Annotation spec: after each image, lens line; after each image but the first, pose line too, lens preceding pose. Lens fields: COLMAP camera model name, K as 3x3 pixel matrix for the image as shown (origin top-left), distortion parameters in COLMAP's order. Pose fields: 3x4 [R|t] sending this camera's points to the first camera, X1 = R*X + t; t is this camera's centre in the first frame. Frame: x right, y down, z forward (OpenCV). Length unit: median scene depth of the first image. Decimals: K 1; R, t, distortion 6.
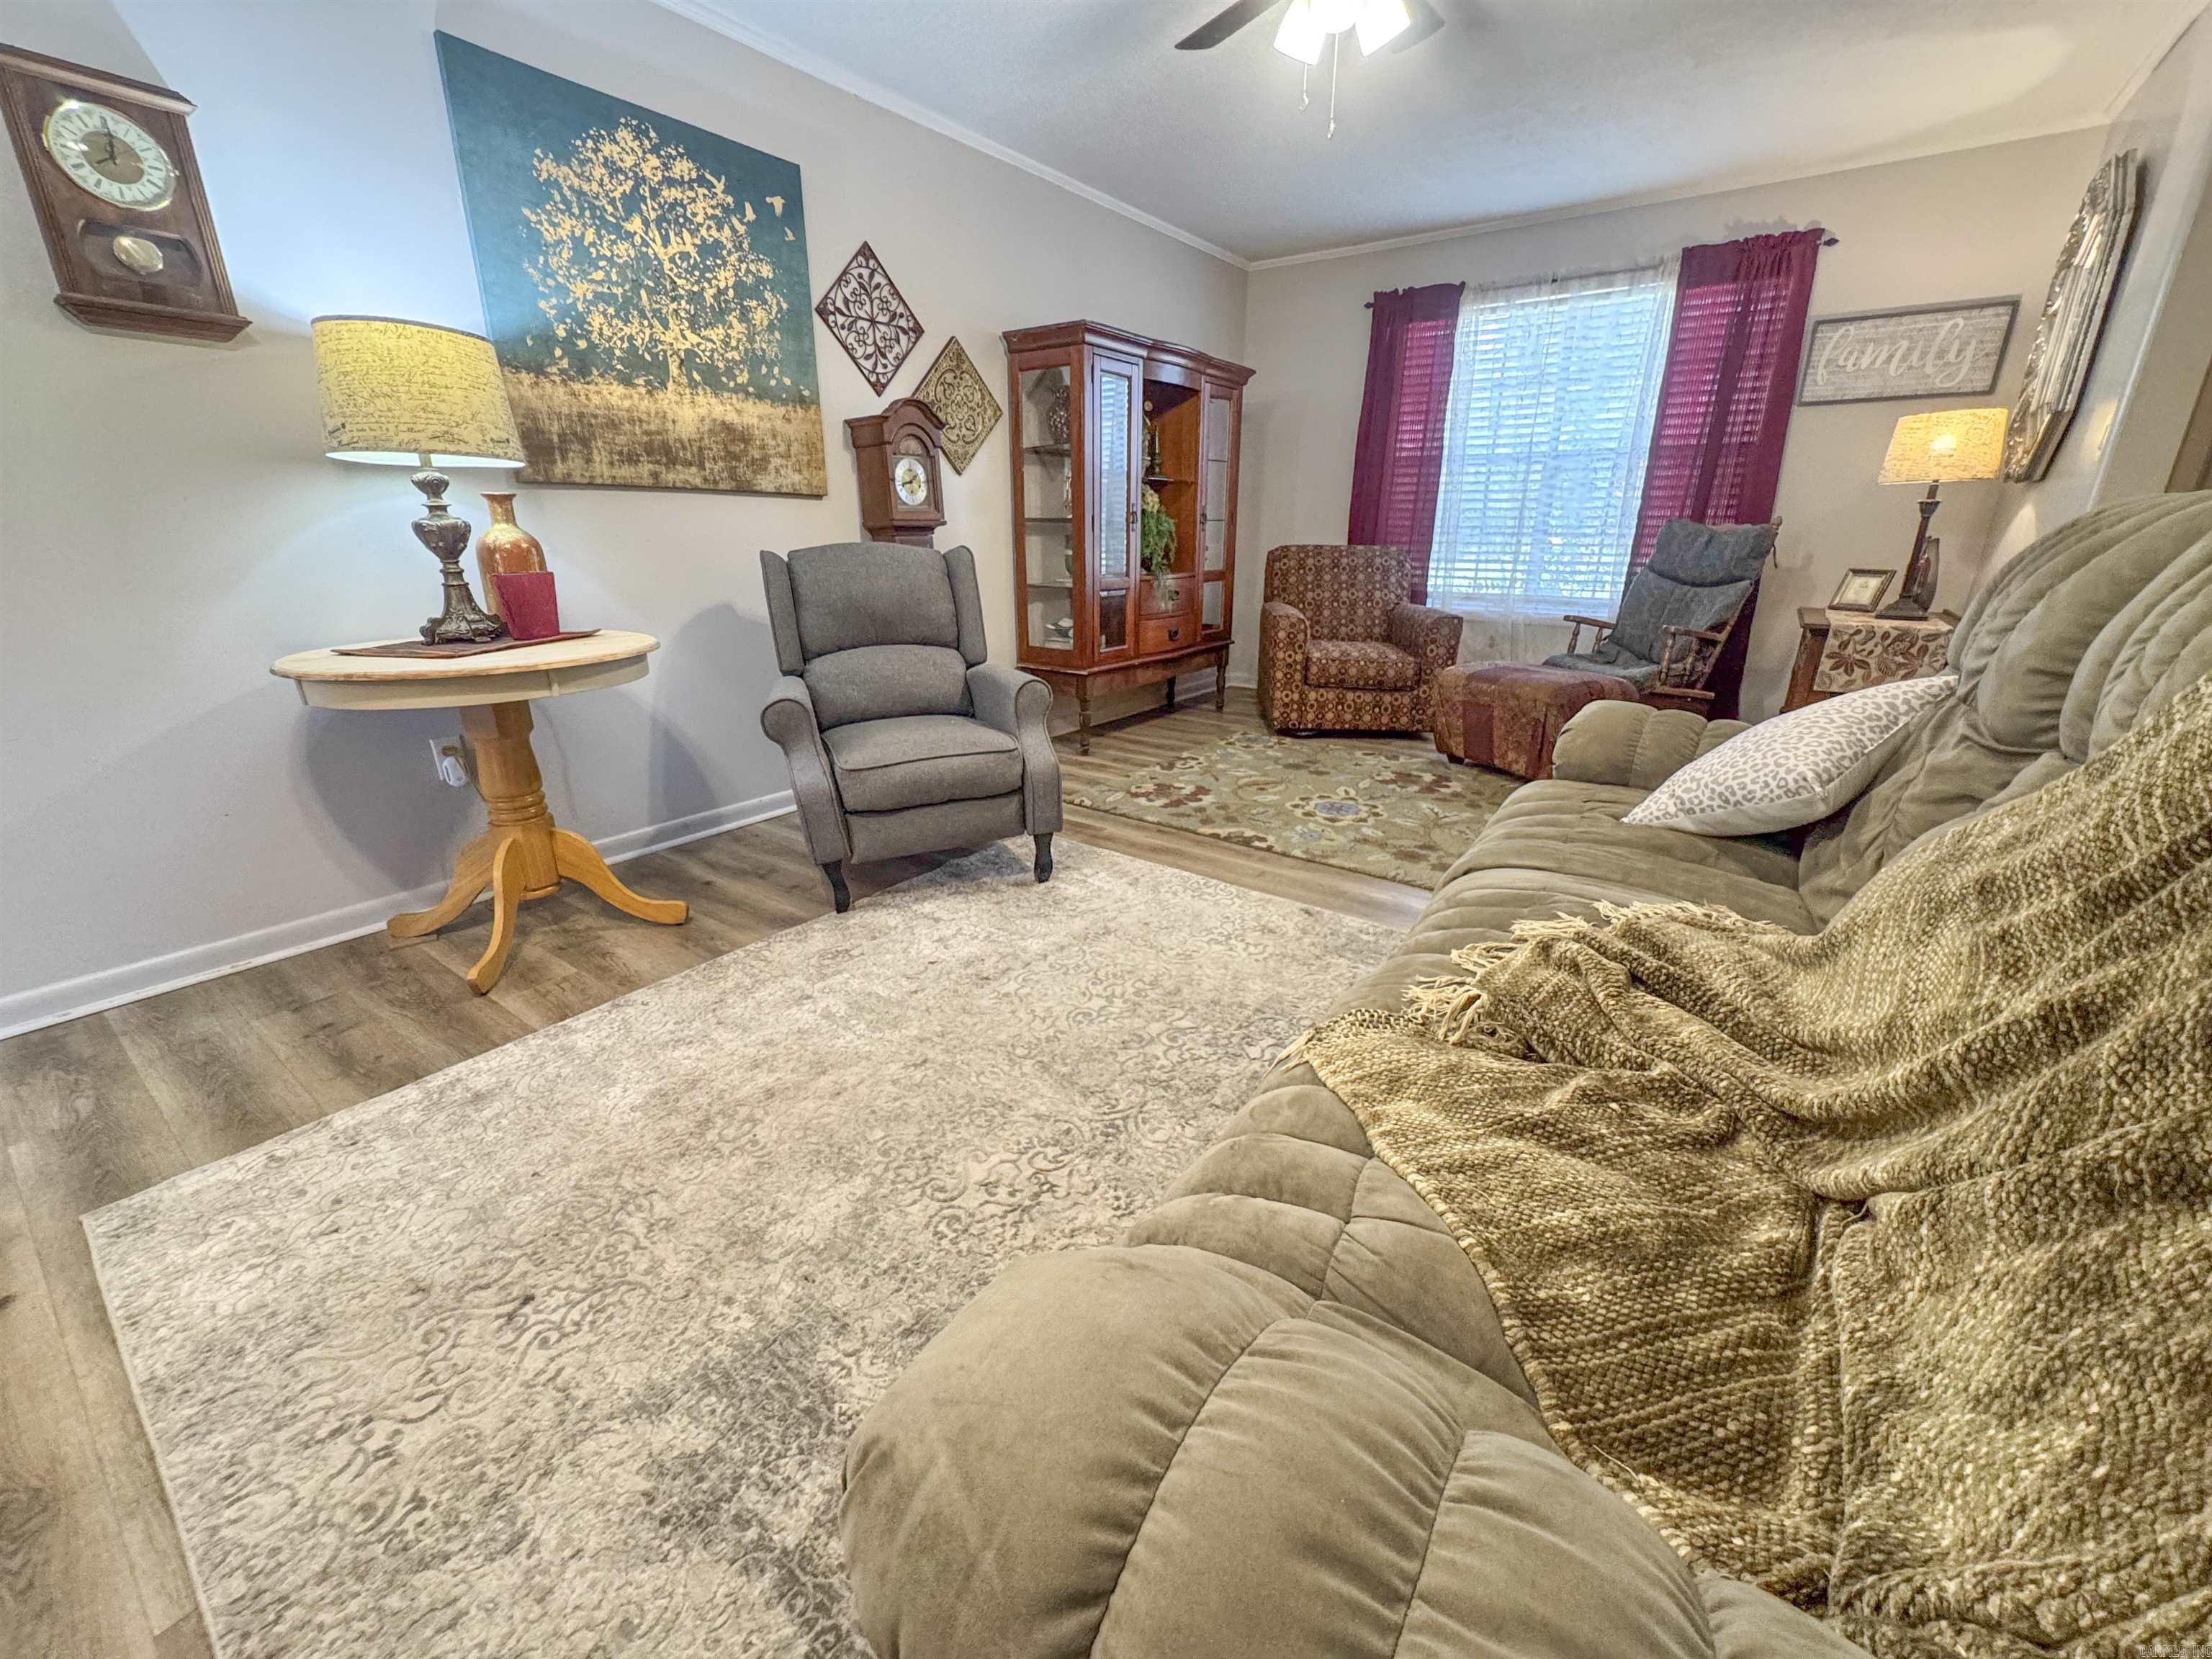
lens RADIAL K [[885.4, 0, 1107.0], [0, 885.4, 826.3], [0, 0, 1]] dist [-0.000734, 0.000240]
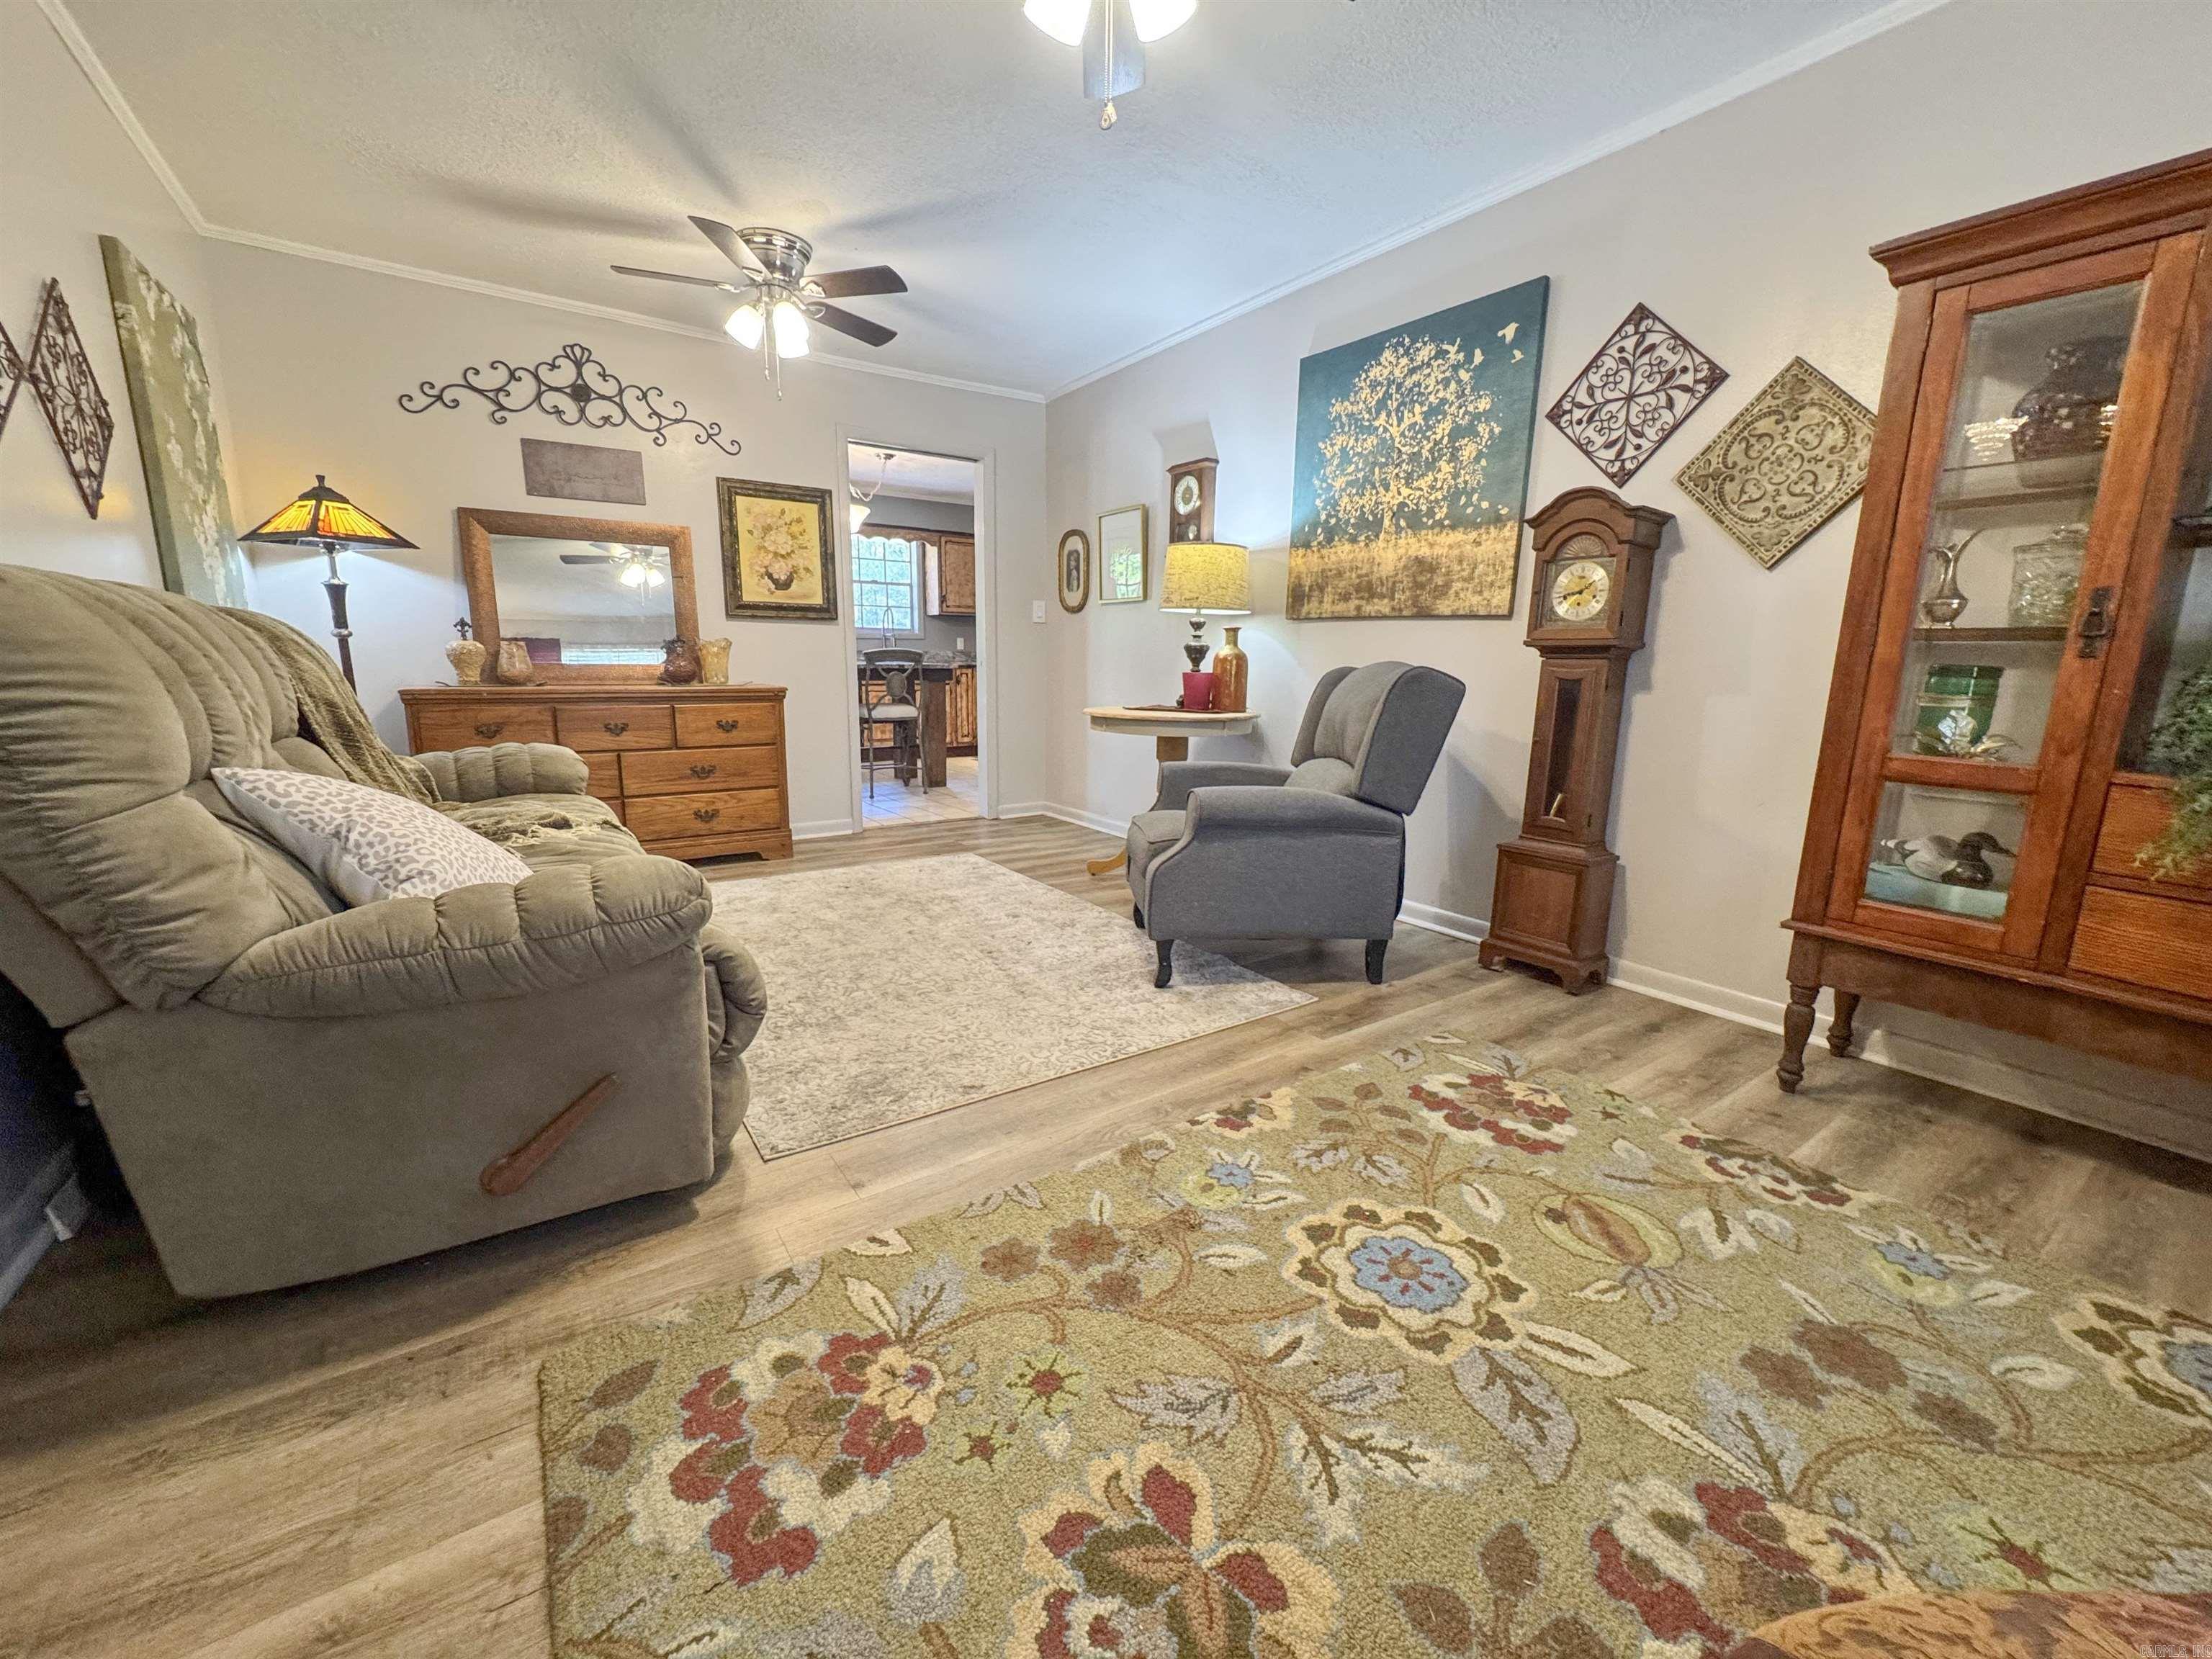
lens RADIAL K [[885.4, 0, 1107.0], [0, 885.4, 826.3], [0, 0, 1]] dist [-0.000734, 0.000240]
pose [[-0.331350, 0.172995, -0.927513, 0.782033], [-0.317102, 0.905445, 0.282162, -0.339005], [0.888624, 0.387611, -0.245163, 1.052383]]
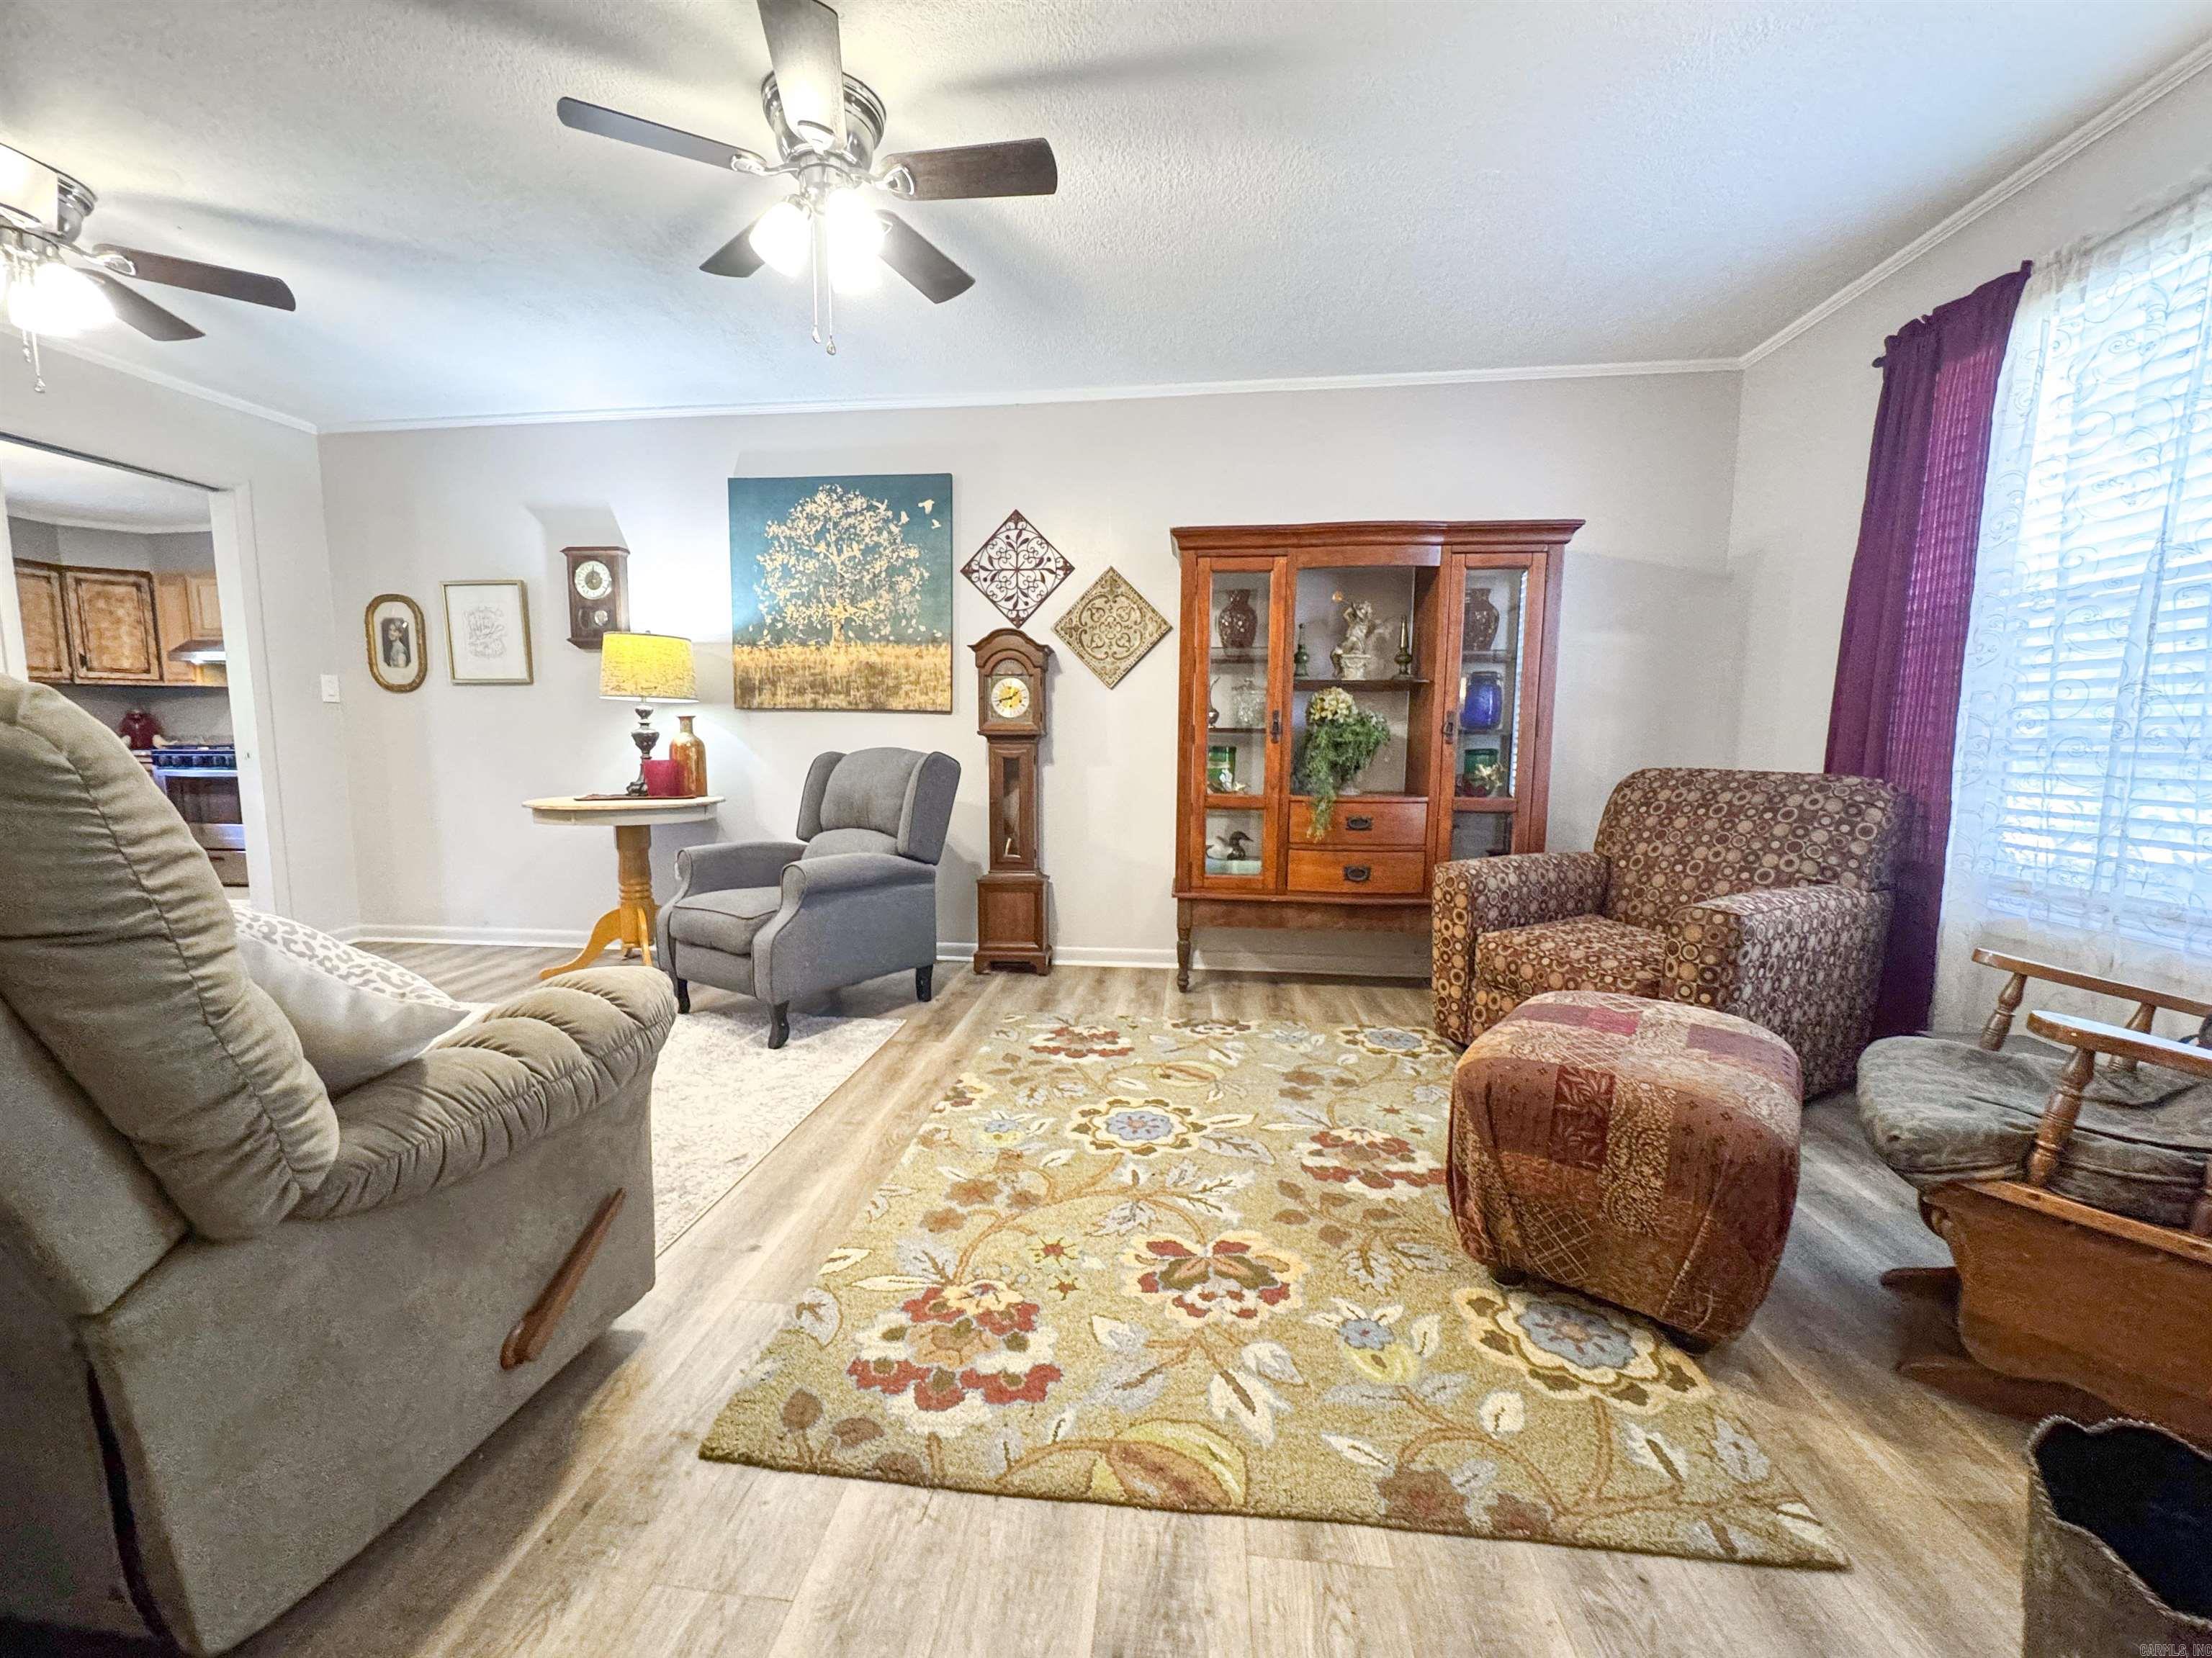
lens RADIAL K [[900.8, 0, 1088.2], [0, 900.8, 840.1], [0, 0, 1]] dist [-0.002395, 0.000054]
pose [[0.488837, 0.100804, -0.866531, 0.972095], [-0.284534, 0.957406, -0.049139, -0.220060], [0.824669, 0.270578, 0.496698, 0.658166]]
